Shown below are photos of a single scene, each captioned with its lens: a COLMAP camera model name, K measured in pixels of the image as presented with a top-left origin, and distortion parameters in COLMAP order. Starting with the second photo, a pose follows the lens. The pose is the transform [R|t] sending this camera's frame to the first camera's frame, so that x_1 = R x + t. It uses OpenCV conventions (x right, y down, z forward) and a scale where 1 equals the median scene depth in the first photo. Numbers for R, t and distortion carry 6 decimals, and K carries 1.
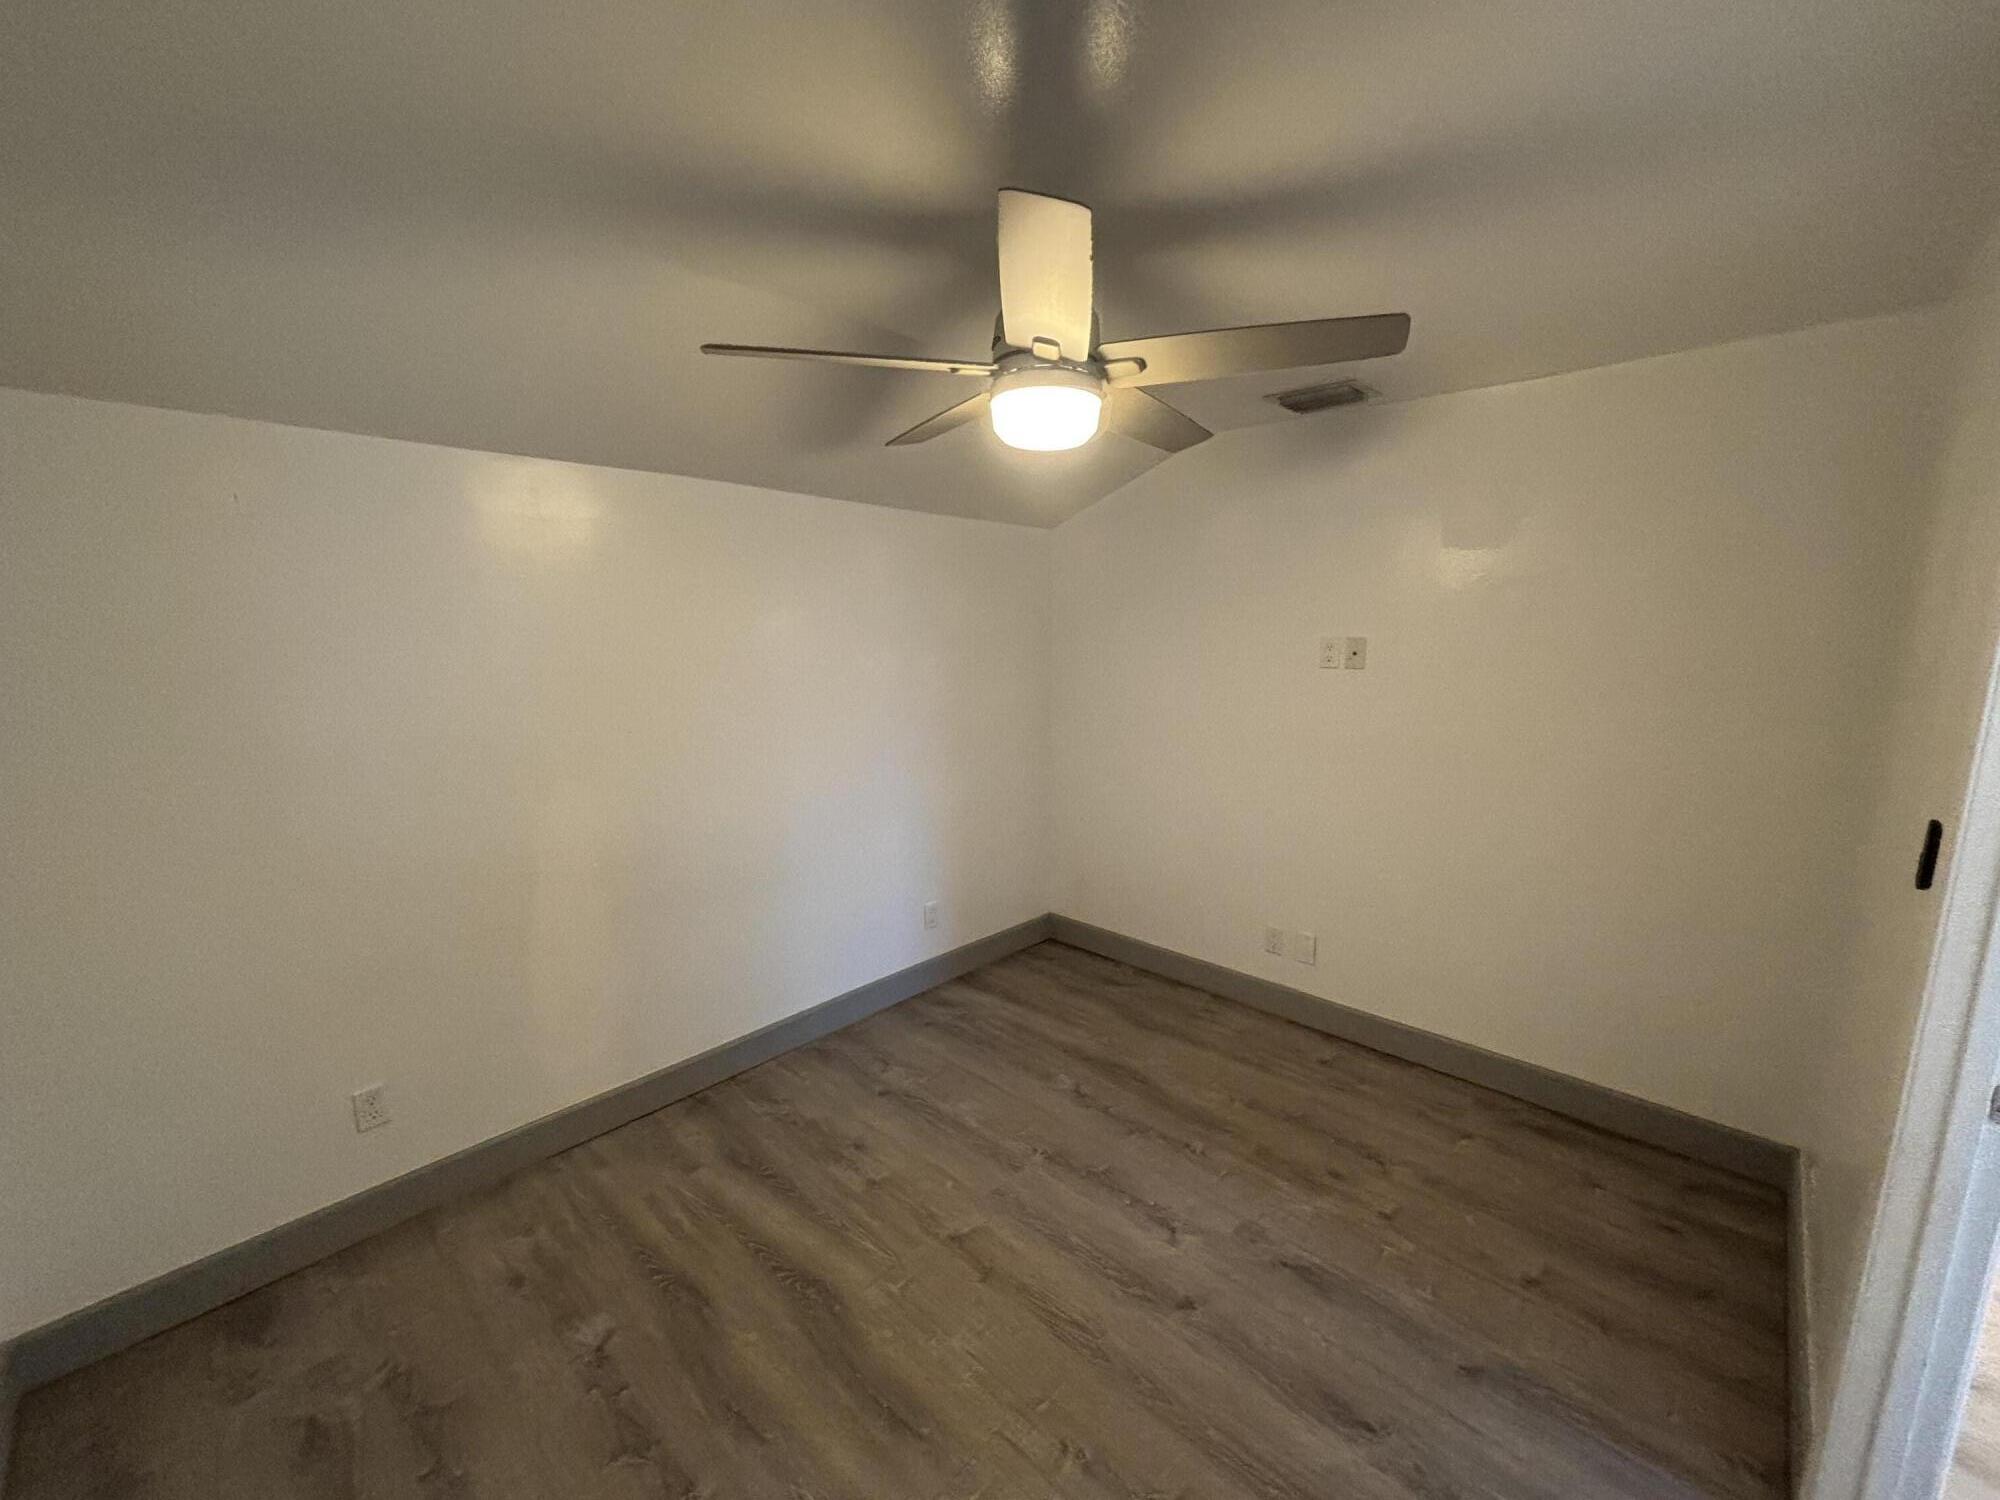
lens RADIAL K [[801.6, 0, 999.5], [0, 801.6, 754.9], [0, 0, 1]] dist [0.004699, 0.000479]
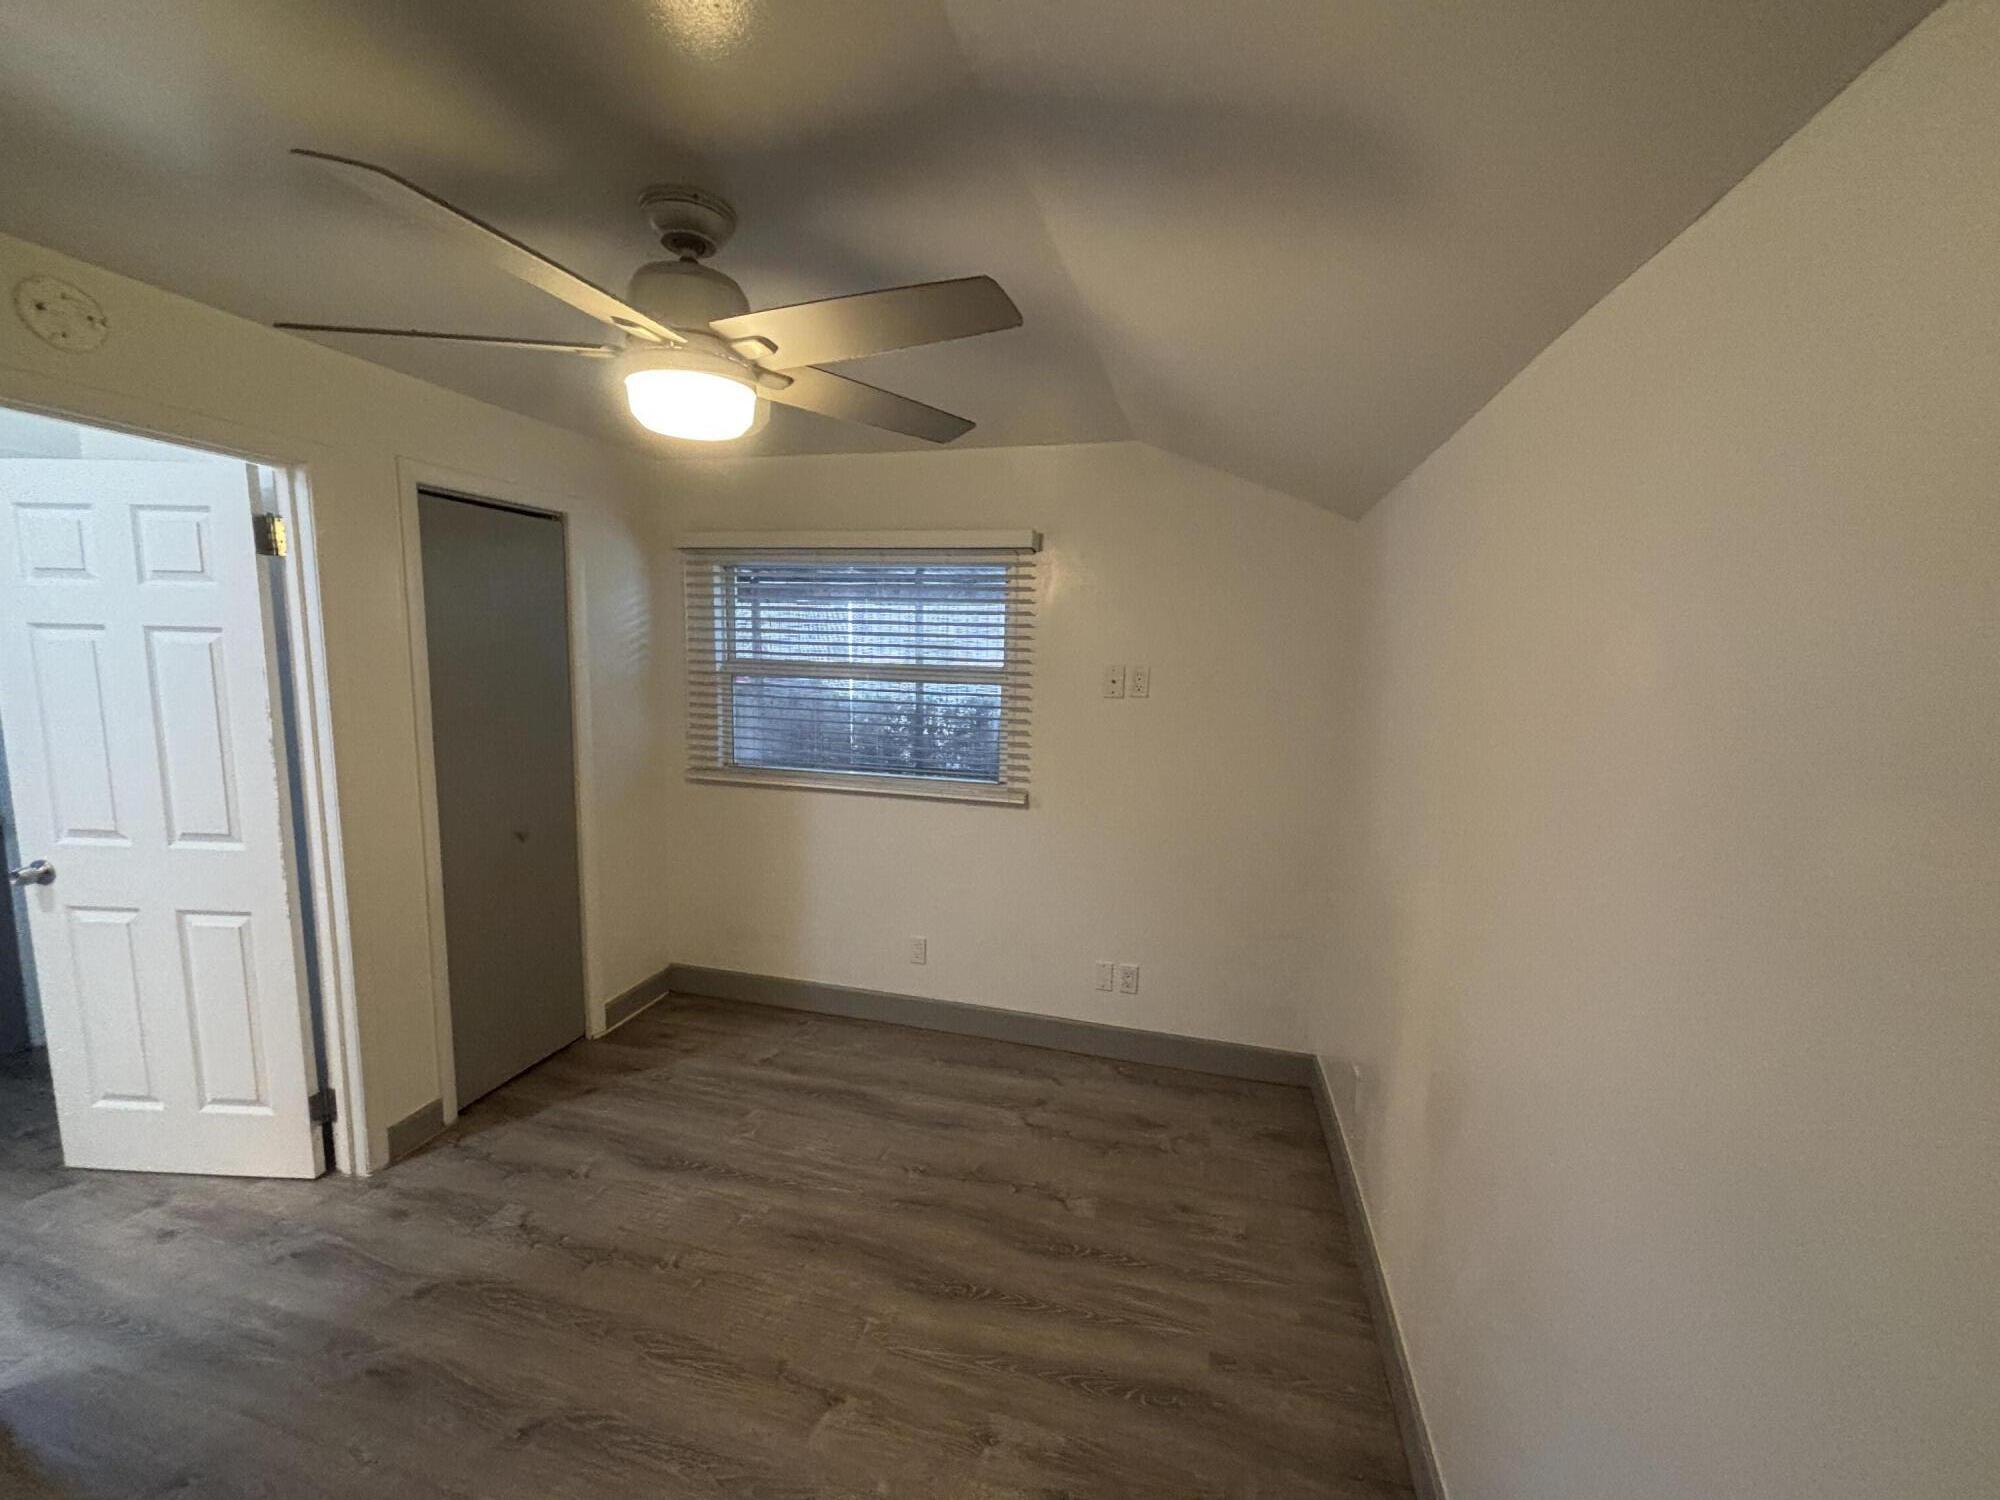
lens RADIAL K [[801.6, 0, 1000.8], [0, 801.6, 749.9], [0, 0, 1]] dist [0.004699, 0.000479]
pose [[-0.875022, 0.044524, -0.482031, 0.167312], [-0.096030, 0.960006, 0.262995, -0.269225], [0.474462, 0.276416, -0.835751, 1.665300]]
